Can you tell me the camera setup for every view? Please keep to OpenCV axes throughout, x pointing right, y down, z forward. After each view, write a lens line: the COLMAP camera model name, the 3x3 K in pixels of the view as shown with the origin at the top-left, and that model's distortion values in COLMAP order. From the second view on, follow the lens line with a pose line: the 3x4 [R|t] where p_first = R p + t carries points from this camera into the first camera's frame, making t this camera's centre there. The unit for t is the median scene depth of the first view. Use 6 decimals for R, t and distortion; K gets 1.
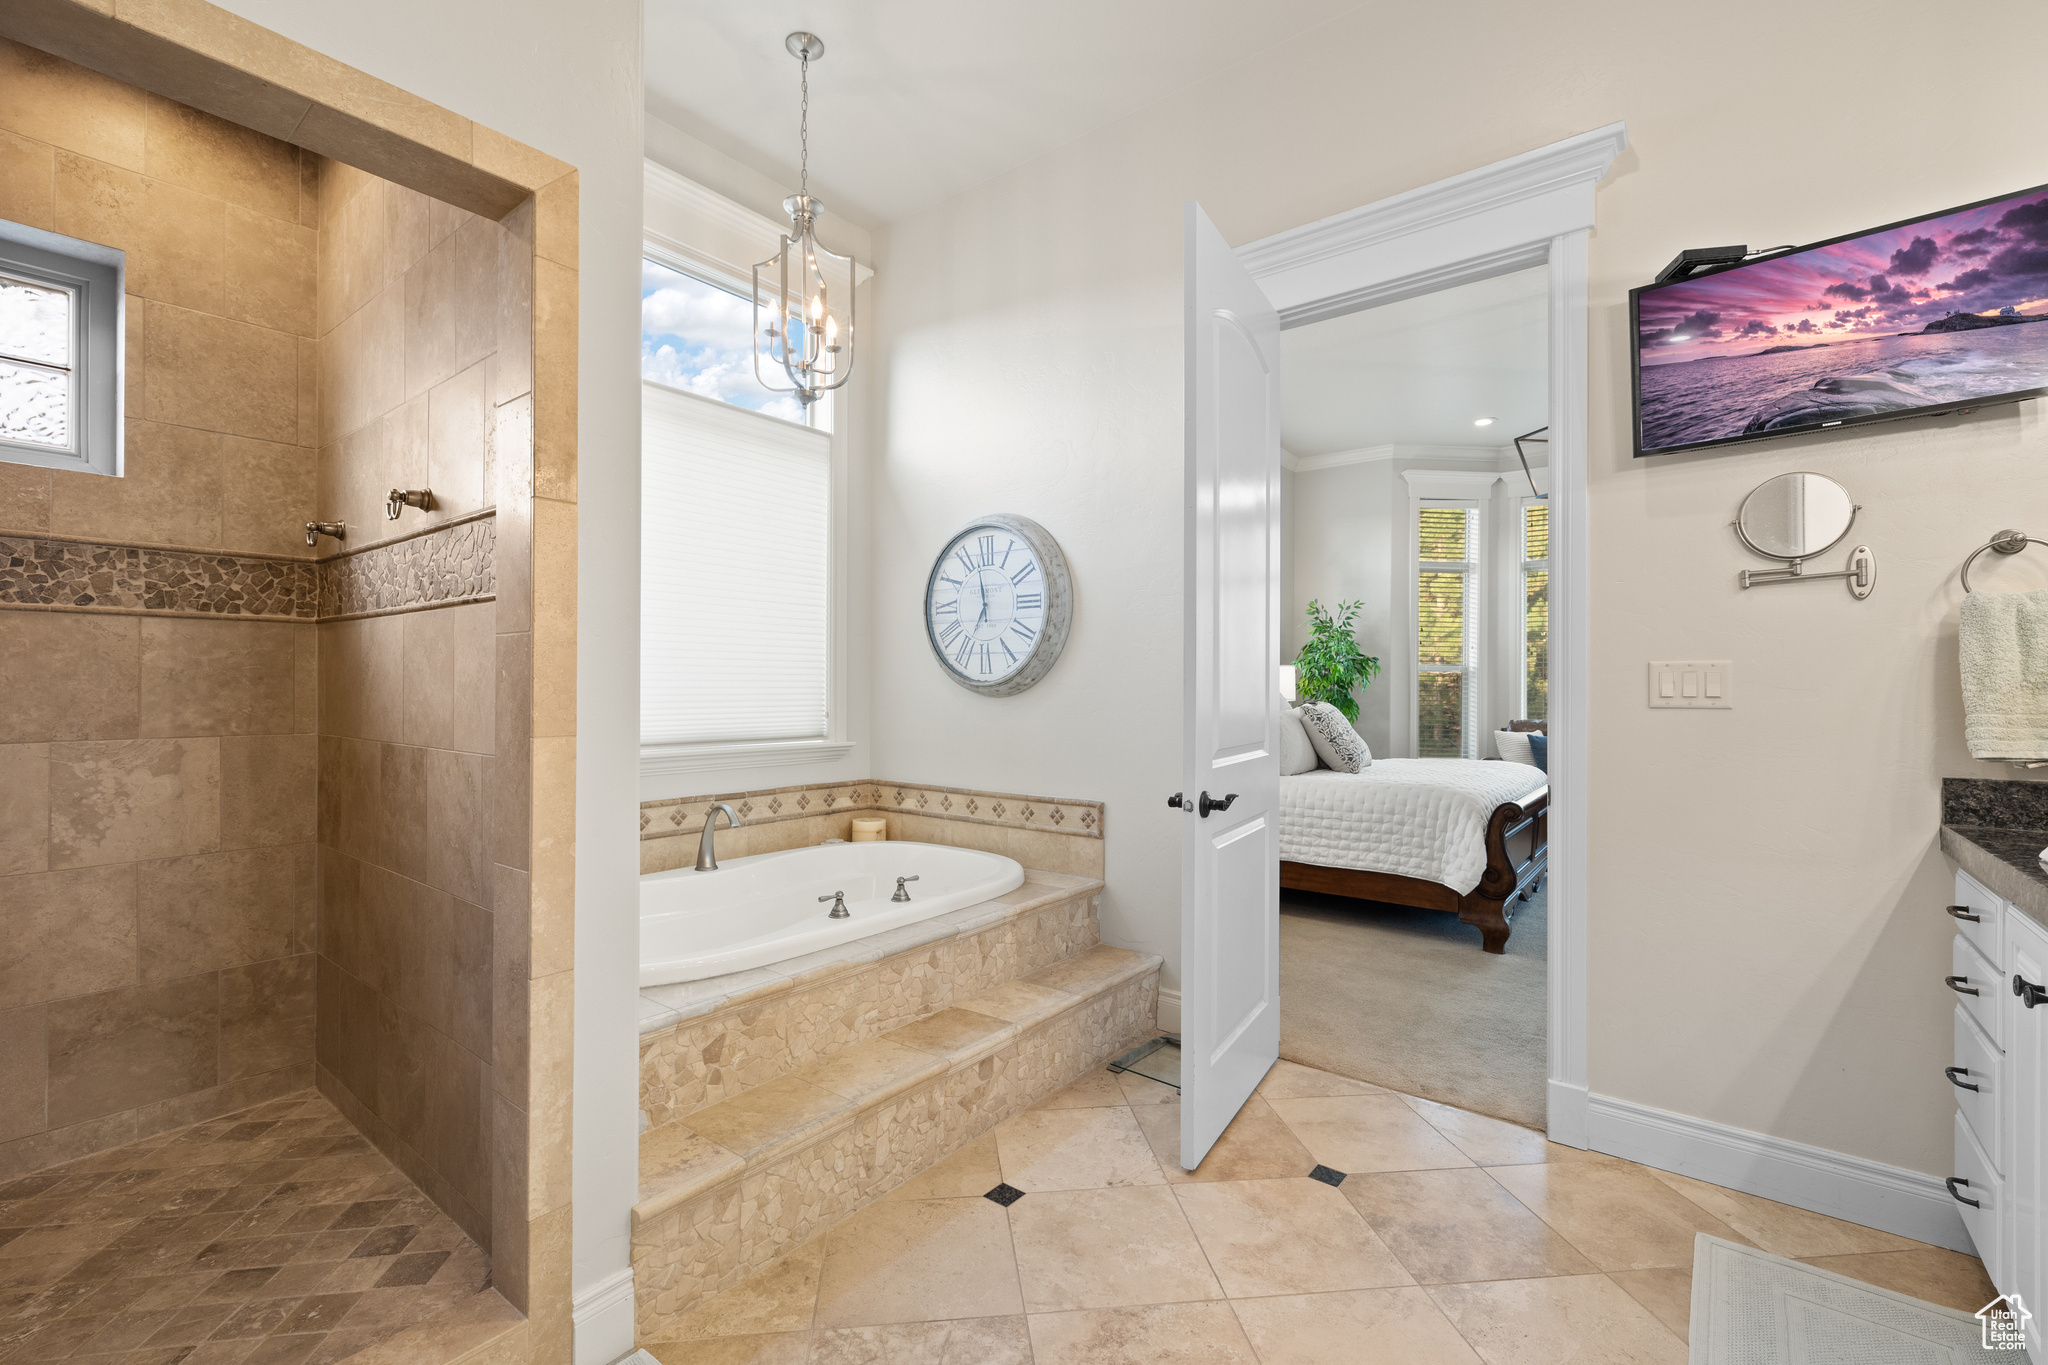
lens RADIAL K [[871.7, 0, 1024.9], [0, 871.7, 681.3], [0, 0, 1]] dist [0.004181, 0.001087]
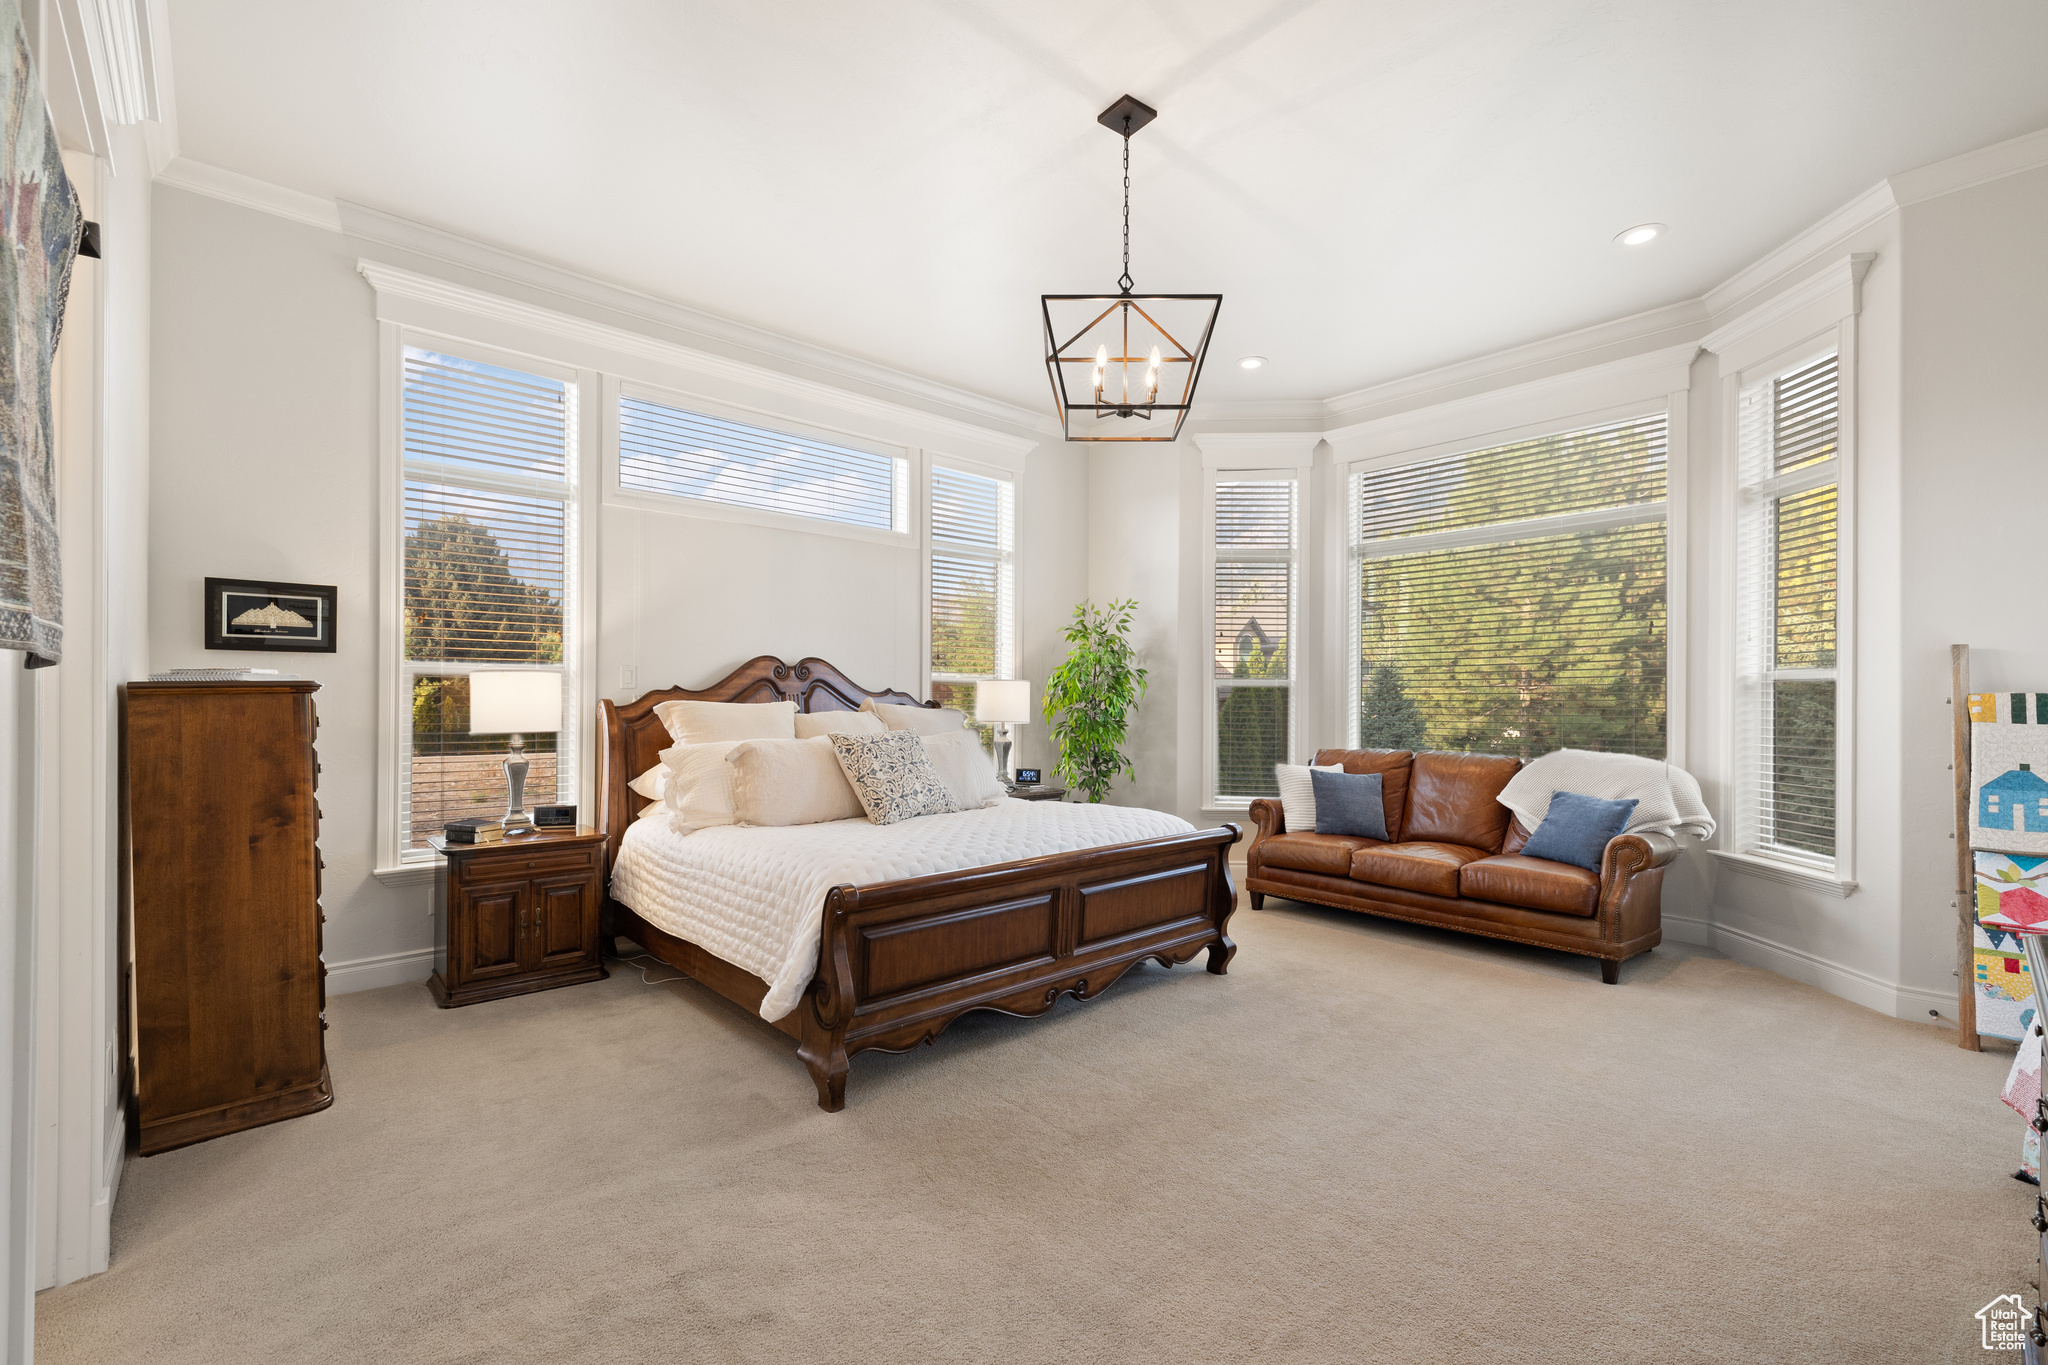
lens RADIAL K [[871.7, 0, 1024.2], [0, 871.7, 695.1], [0, 0, 1]] dist [0.004181, 0.001087]
pose [[0.986881, -0.004190, -0.161394, 0.411333], [0.004340, 0.999990, 0.000580, -0.004006], [0.161390, -0.001273, 0.986890, 0.184237]]
